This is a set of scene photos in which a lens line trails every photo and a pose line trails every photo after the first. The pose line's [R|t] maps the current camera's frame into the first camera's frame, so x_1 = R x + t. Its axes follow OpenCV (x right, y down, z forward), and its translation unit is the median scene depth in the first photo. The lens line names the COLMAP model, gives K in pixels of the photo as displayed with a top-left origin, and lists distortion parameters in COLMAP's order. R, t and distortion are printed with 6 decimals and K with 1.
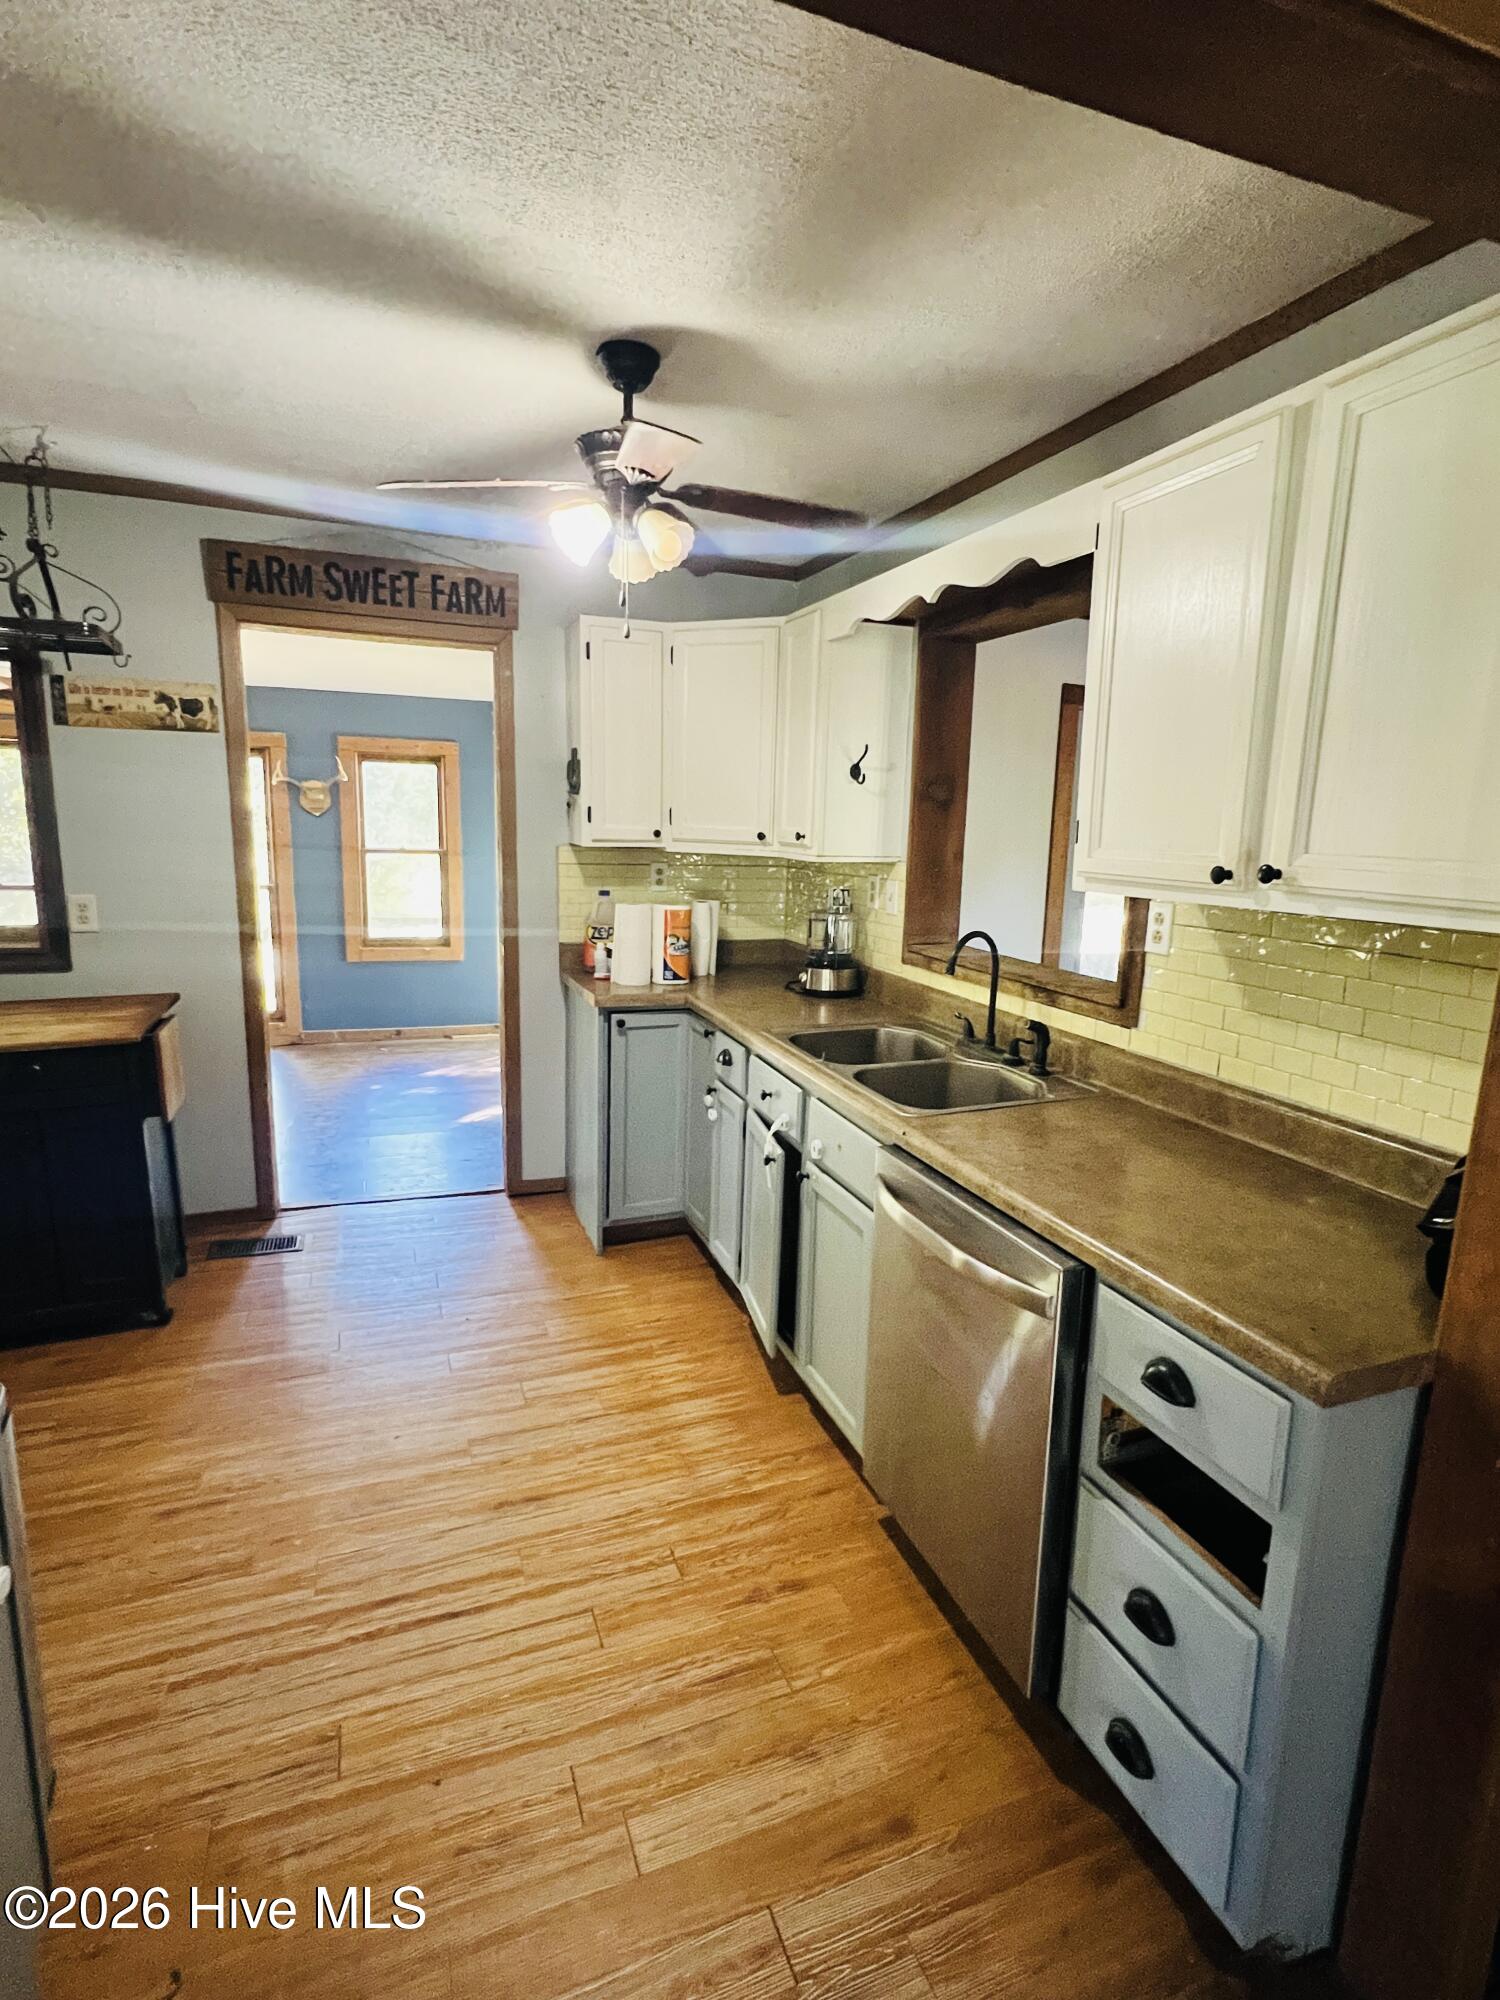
lens RADIAL K [[993.9, 0, 758.9], [0, 993.9, 1003.2], [0, 0, 1]] dist [-0.005334, 0.000224]
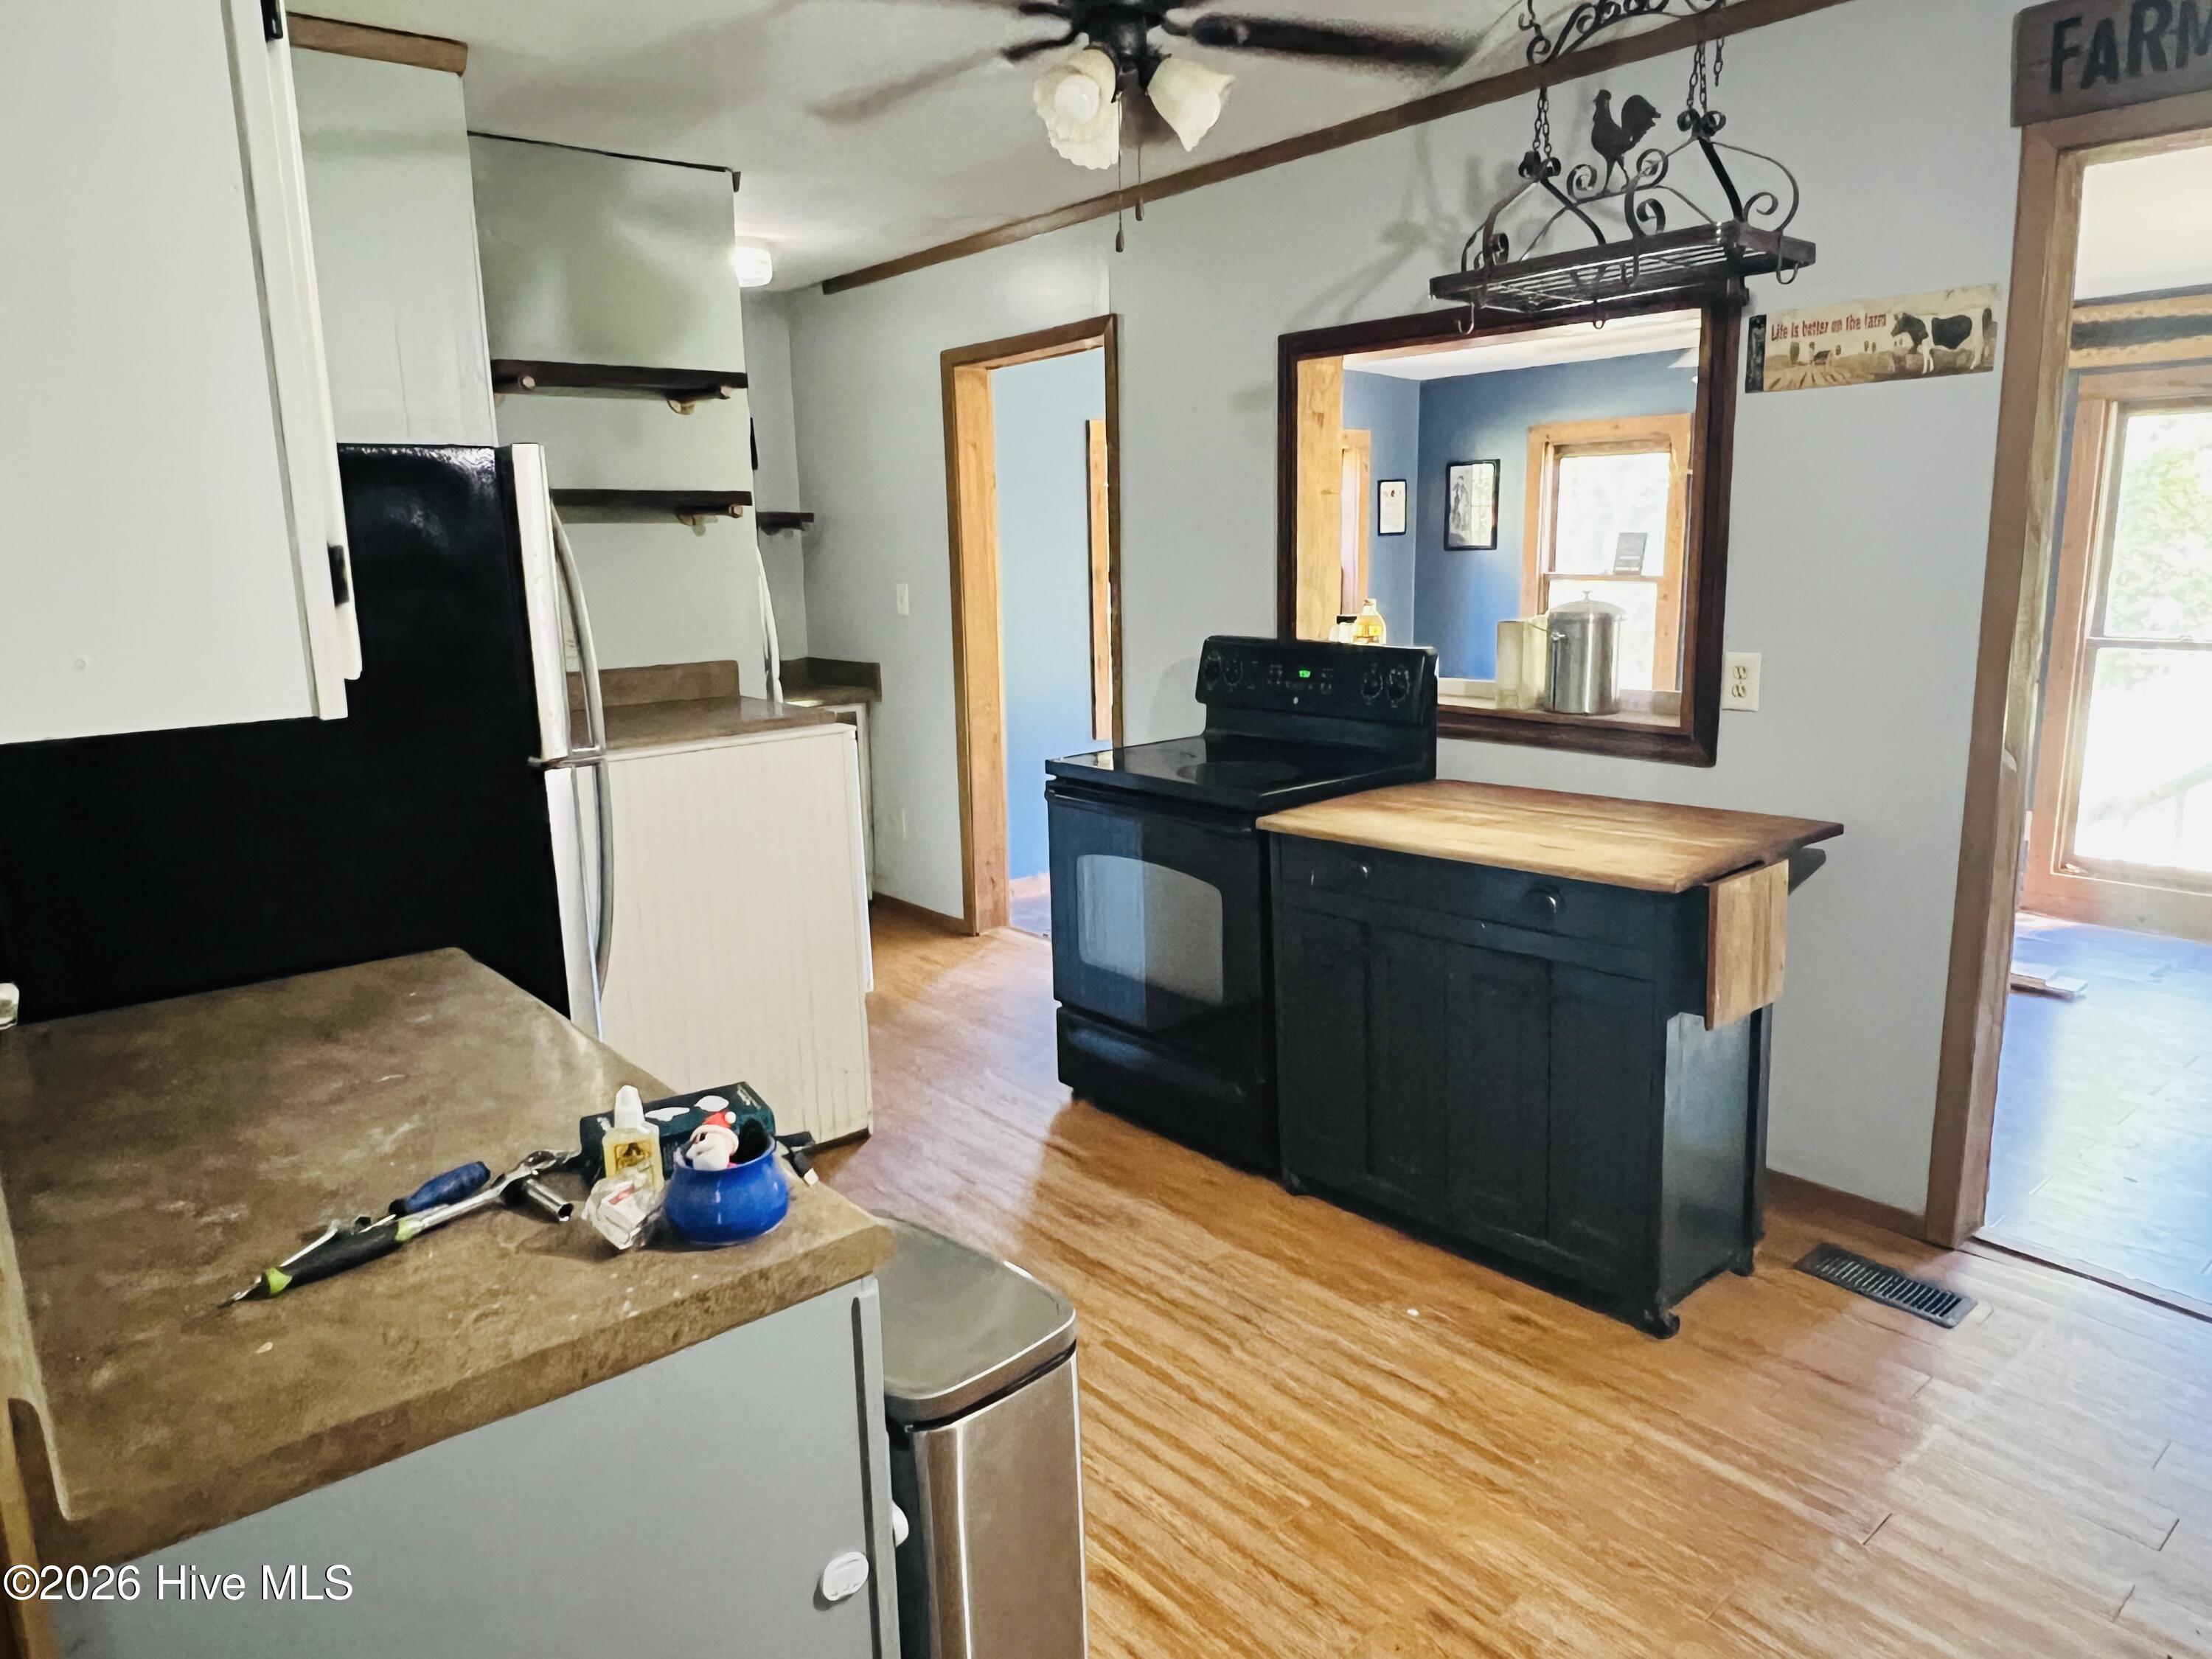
lens RADIAL K [[1428.9, 0, 1100.7], [0, 1428.9, 821.8], [0, 0, 1]] dist [-0.000638, -0.003933]
pose [[0.311744, 0.155639, -0.937333, 0.084935], [-0.140222, 0.983228, 0.116623, -0.050043], [0.939763, 0.095078, 0.328339, 0.301854]]
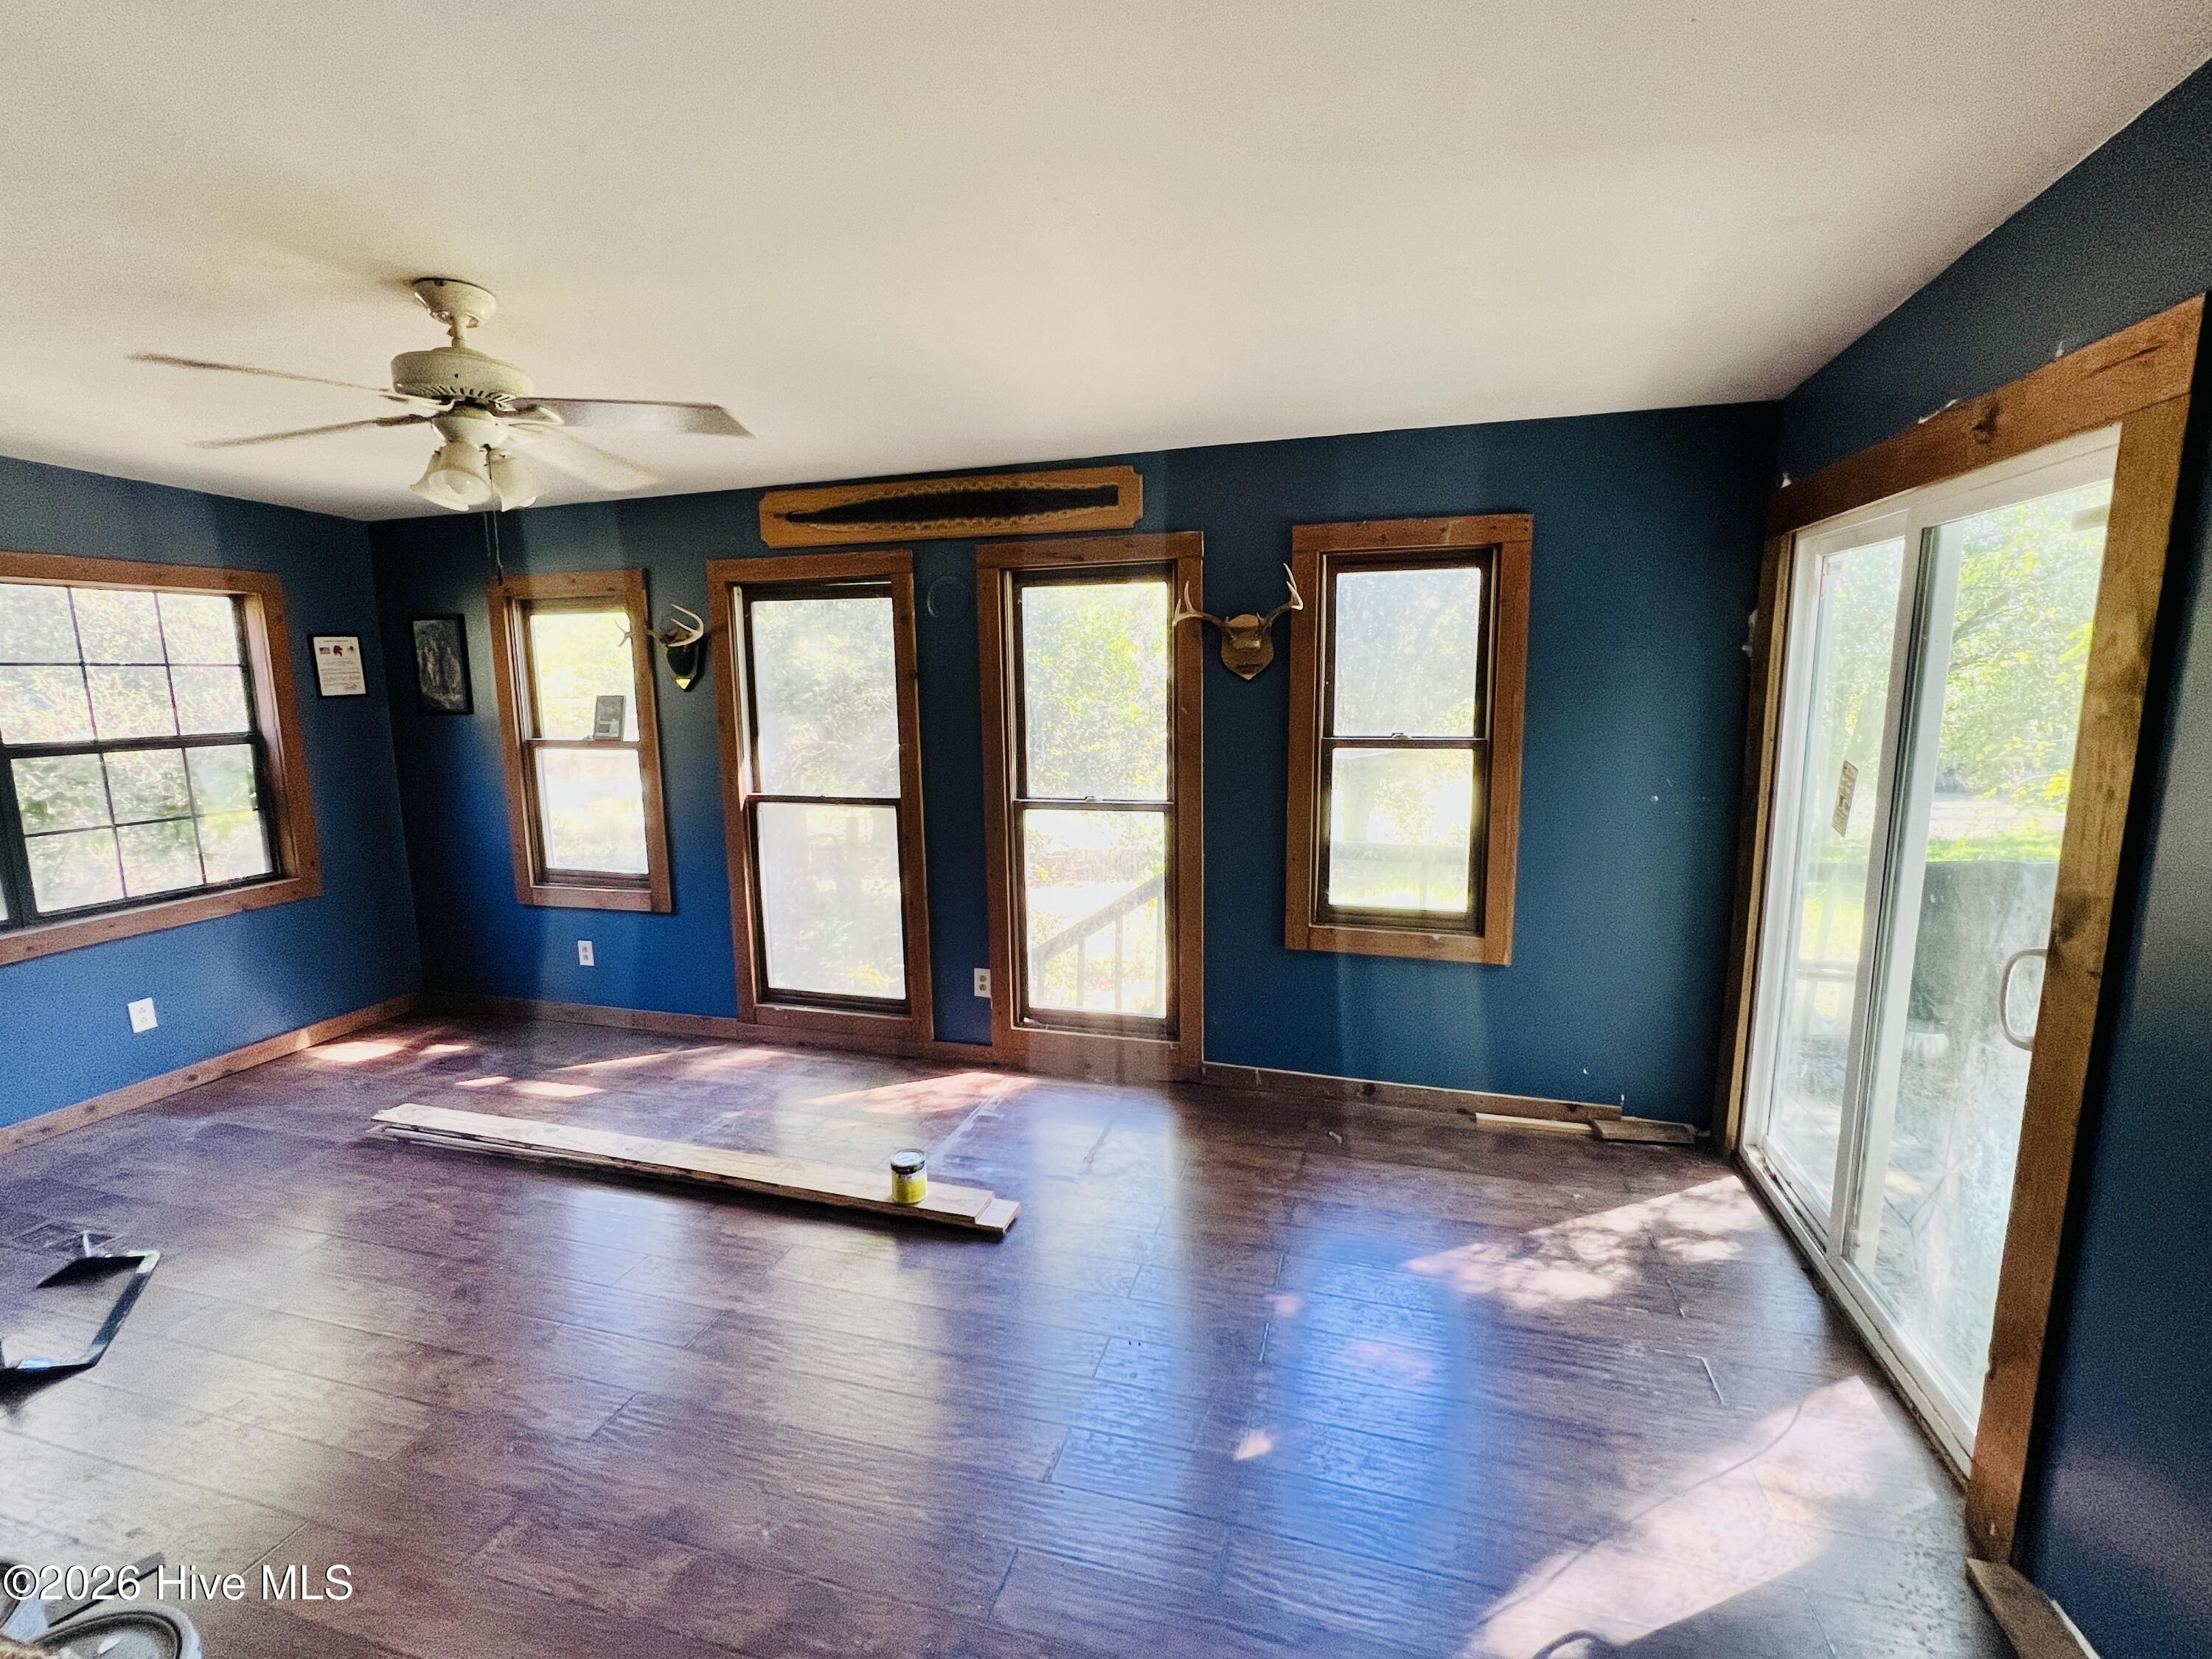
lens RADIAL K [[965.4, 0, 1102.5], [0, 965.4, 825.1], [0, 0, 1]] dist [-0.000376, -0.000029]
pose [[0.788220, 0.057241, -0.612726, -0.359039], [-0.072222, 0.997389, 0.000268, -0.206556], [0.611141, 0.044041, 0.790295, 1.067491]]
